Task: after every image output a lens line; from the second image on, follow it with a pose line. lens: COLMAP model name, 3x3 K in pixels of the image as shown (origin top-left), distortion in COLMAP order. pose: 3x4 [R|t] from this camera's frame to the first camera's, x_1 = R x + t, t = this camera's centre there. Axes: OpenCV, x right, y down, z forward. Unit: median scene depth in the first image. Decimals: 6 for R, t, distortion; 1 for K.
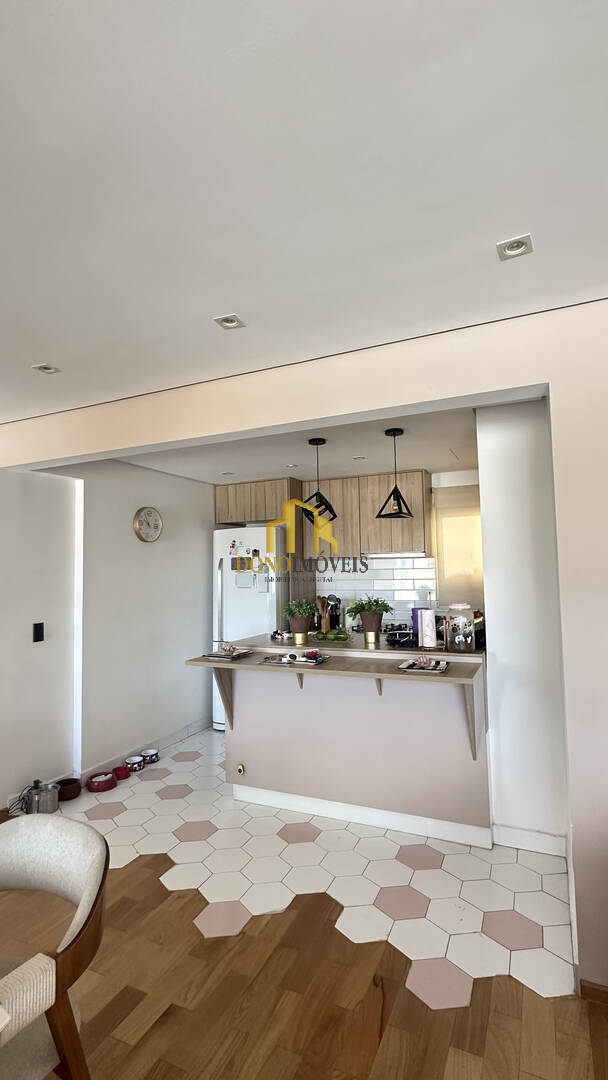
lens RADIAL K [[522.0, 0, 304.0], [0, 522.0, 540.0], [0, 0, 1]] dist [-0.000088, -0.000088]
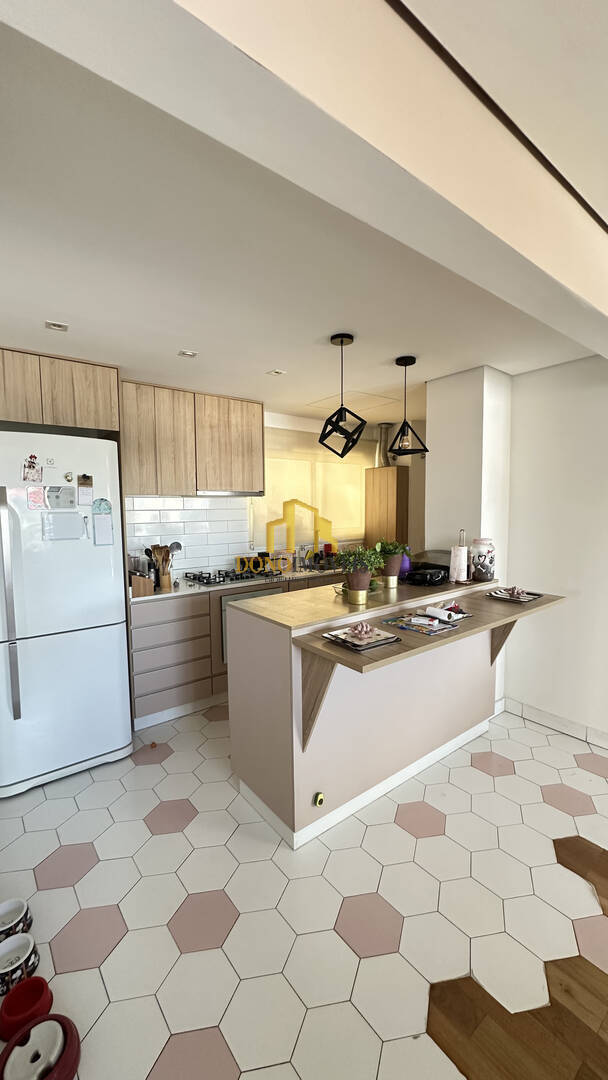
lens RADIAL K [[434.5, 0, 306.7], [0, 434.5, 539.5], [0, 0, 1]] dist [0.001574, 0.000643]
pose [[0.446207, -0.053983, 0.893300, -0.426952], [-0.050298, 0.995089, 0.085258, 0.036337], [-0.893515, -0.082974, 0.441300, 0.546887]]
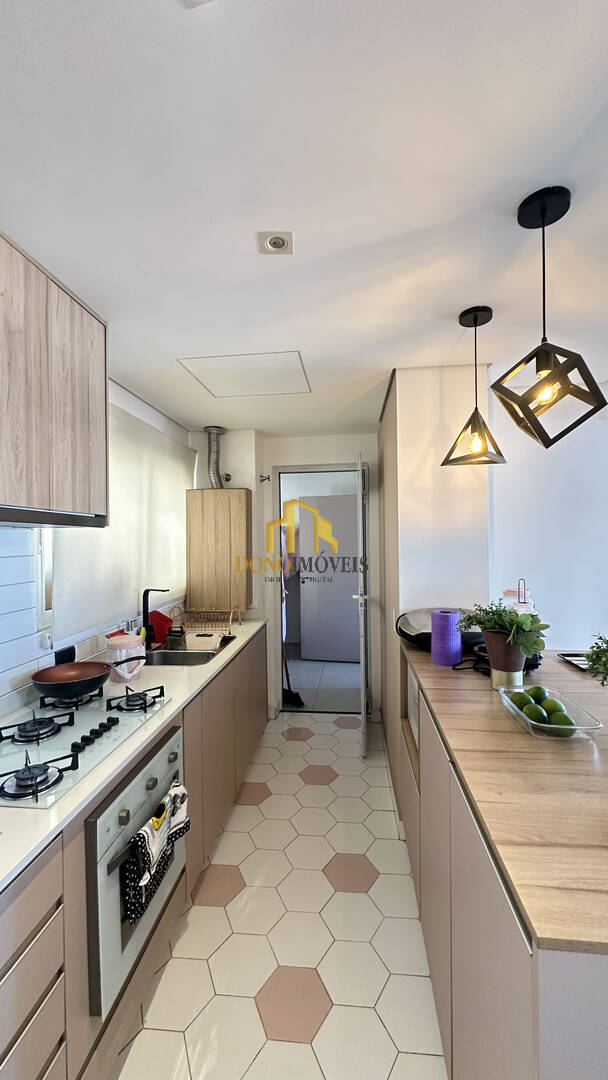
lens RADIAL K [[434.5, 0, 306.7], [0, 434.5, 539.5], [0, 0, 1]] dist [0.001574, 0.000643]
pose [[-0.329704, 0.022018, 0.943828, -0.153663], [-0.038828, 0.998566, -0.036858, 0.045438], [-0.943286, -0.048799, -0.328376, 0.914274]]
